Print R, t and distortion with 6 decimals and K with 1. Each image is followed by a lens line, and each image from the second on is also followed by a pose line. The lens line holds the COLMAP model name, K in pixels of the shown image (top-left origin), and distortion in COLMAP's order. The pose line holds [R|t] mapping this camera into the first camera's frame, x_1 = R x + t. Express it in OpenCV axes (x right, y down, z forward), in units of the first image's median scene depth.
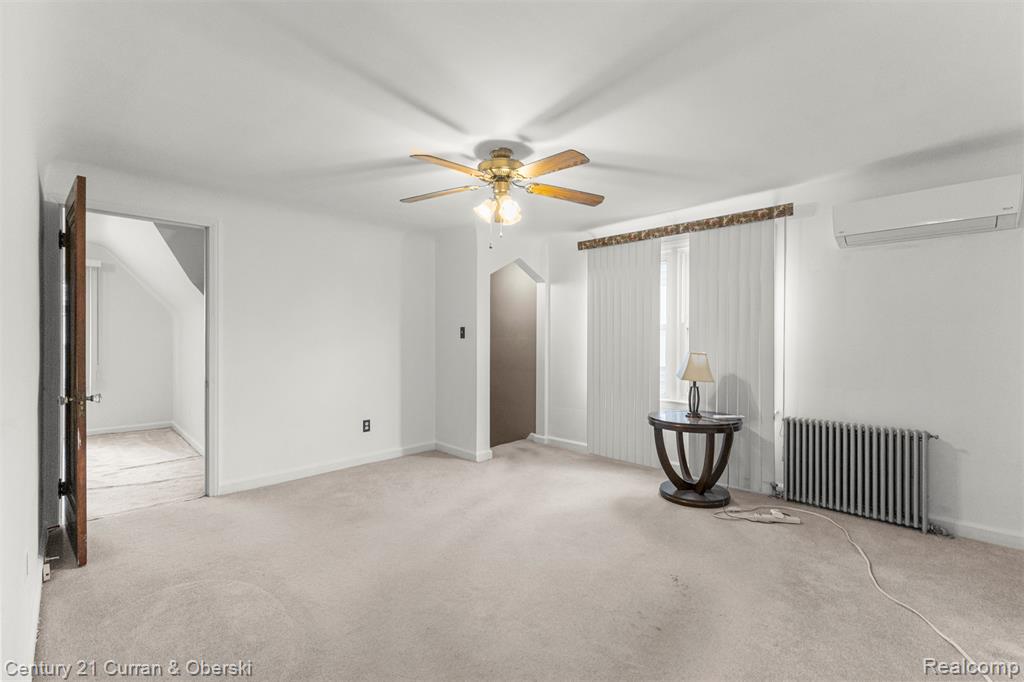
lens RADIAL K [[448.1, 0, 512.2], [0, 448.1, 338.7], [0, 0, 1]] dist [0.004381, 0.000291]
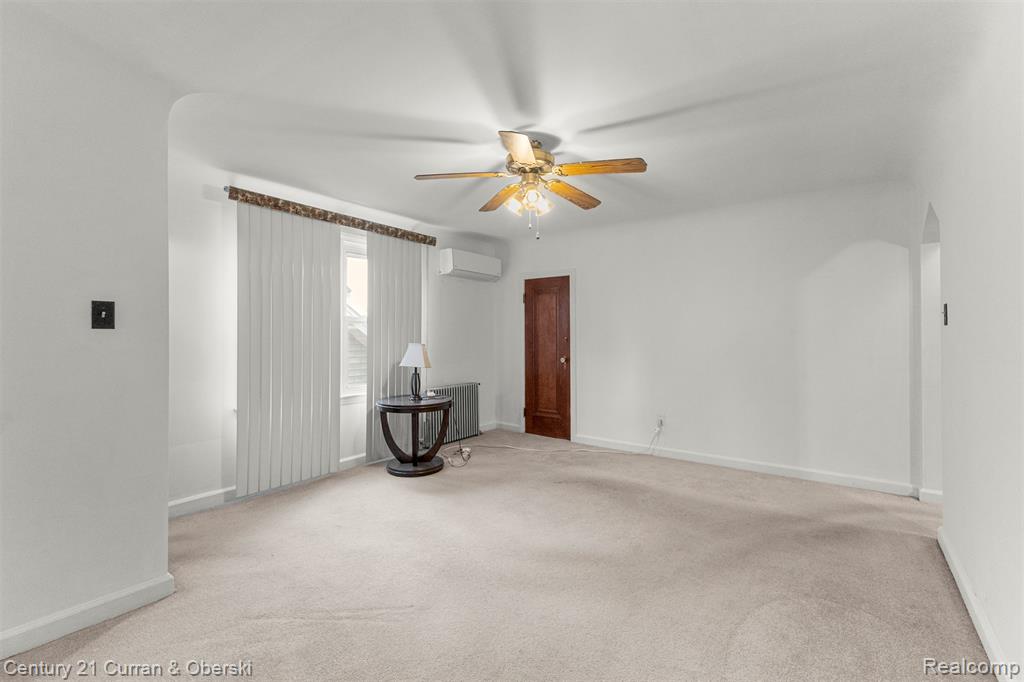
lens RADIAL K [[448.1, 0, 512.4], [0, 448.1, 335.6], [0, 0, 1]] dist [0.004381, 0.000291]
pose [[-0.154637, -0.002580, 0.987968, -0.682762], [-0.002337, 0.999995, 0.002246, 0.003676], [-0.987969, -0.001962, -0.154642, 0.816103]]
